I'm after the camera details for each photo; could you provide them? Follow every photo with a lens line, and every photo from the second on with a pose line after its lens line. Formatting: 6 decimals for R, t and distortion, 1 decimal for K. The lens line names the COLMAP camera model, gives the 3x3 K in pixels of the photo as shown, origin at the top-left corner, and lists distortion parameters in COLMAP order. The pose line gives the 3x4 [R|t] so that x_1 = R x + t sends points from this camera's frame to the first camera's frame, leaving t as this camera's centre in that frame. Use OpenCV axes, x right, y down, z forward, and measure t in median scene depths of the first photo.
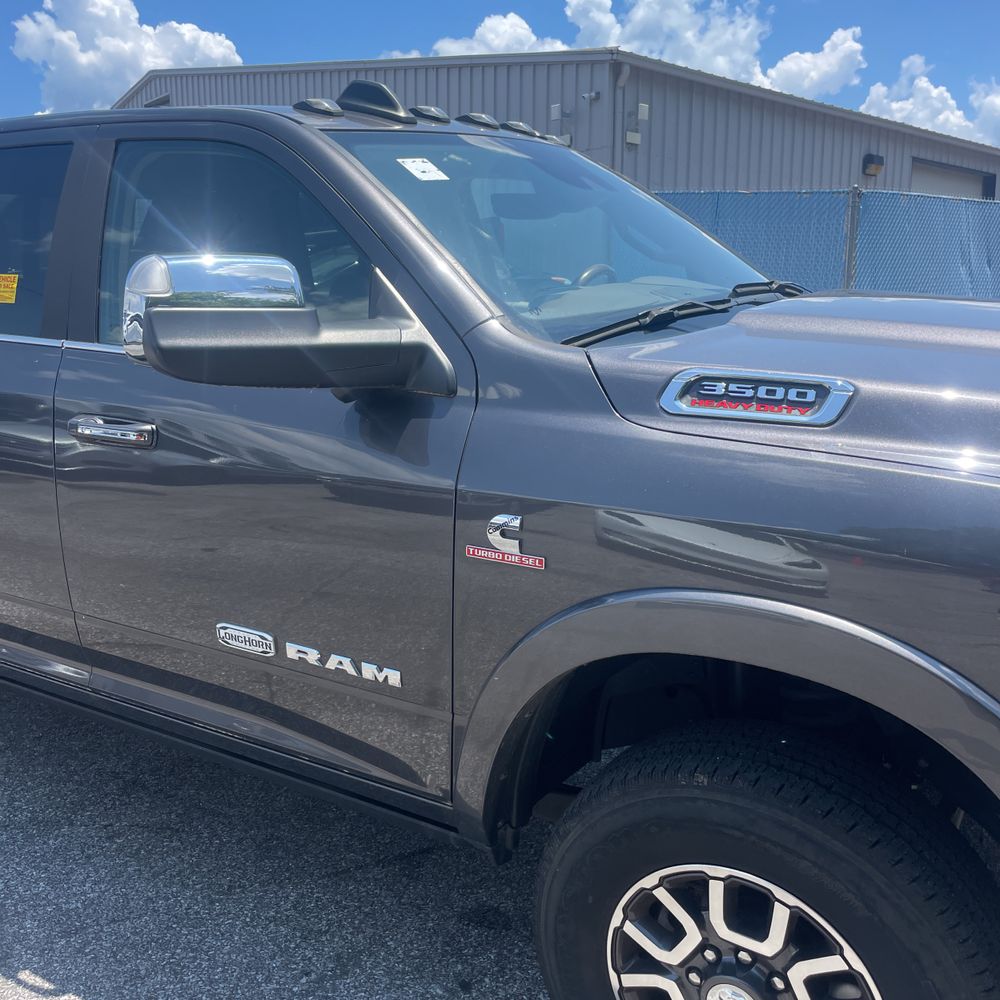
lens RADIAL K [[1021.7, 0, 504.0], [0, 1021.7, 484.5], [0, 0, 1]] dist [0.099765, -0.155133]
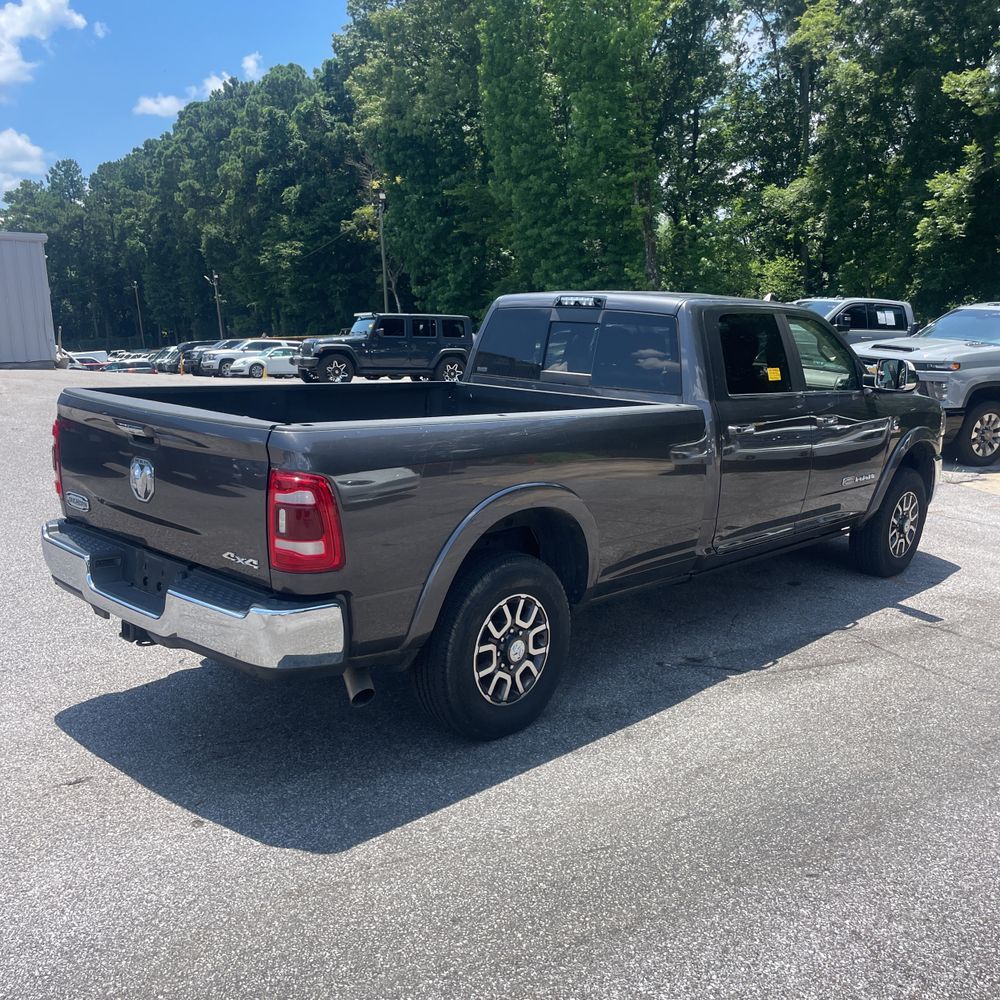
lens RADIAL K [[1021.7, 0, 504.0], [0, 1021.7, 484.5], [0, 0, 1]] dist [0.099765, -0.155133]
pose [[0.194249, -0.150818, 0.969289, -3.087186], [0.189229, 0.975313, 0.113833, -0.345865], [-0.962528, 0.161305, 0.217993, 1.185544]]
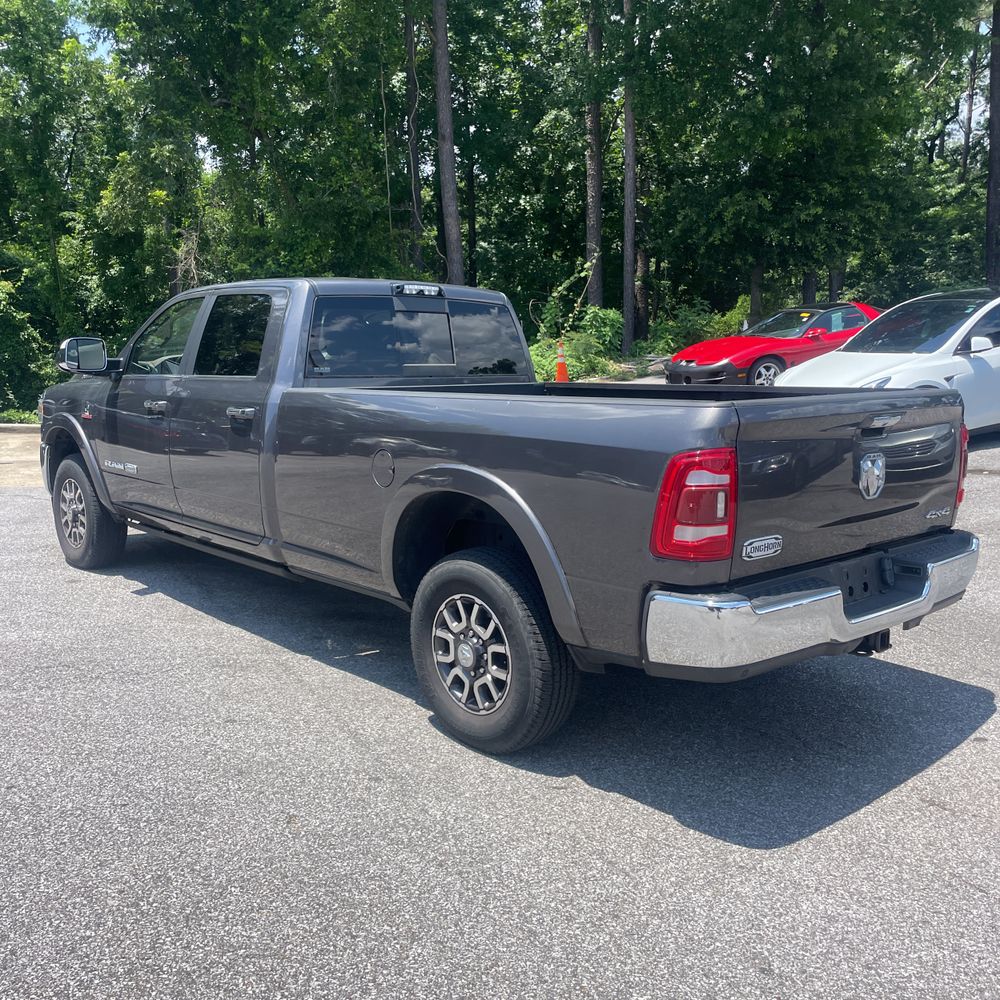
lens RADIAL K [[1018.1, 0, 499.8], [0, 1018.1, 488.2], [0, 0, 1]] dist [0.091276, -0.133166]
pose [[-0.963400, -0.031722, 0.266184, -1.419233], [0.065146, 0.935500, 0.347269, -0.838857], [-0.260031, 0.351900, -0.899194, 3.705020]]
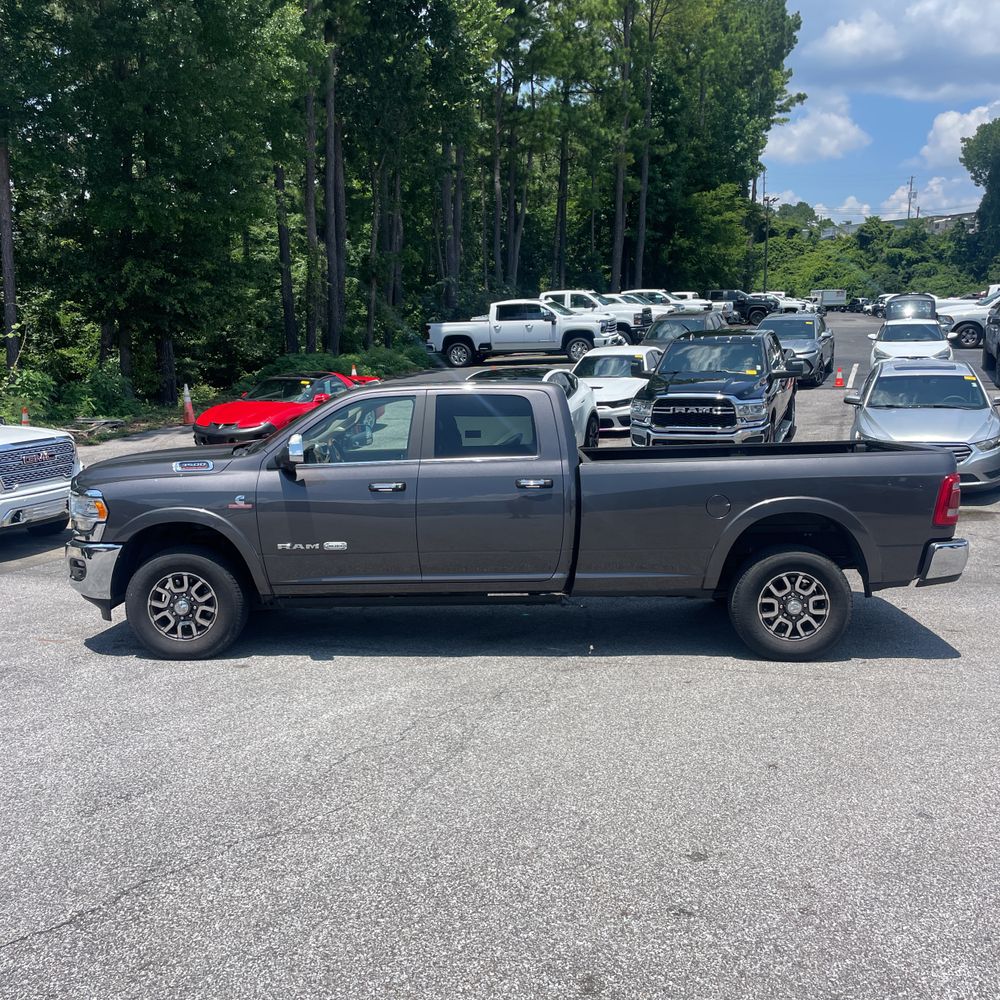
lens RADIAL K [[1018.1, 0, 499.8], [0, 1018.1, 488.2], [0, 0, 1]] dist [0.091276, -0.133166]
pose [[-0.857046, 0.071392, -0.510269, 1.279109], [-0.093469, 0.952379, 0.290238, -1.091664], [0.506690, 0.296442, -0.809560, 4.140521]]
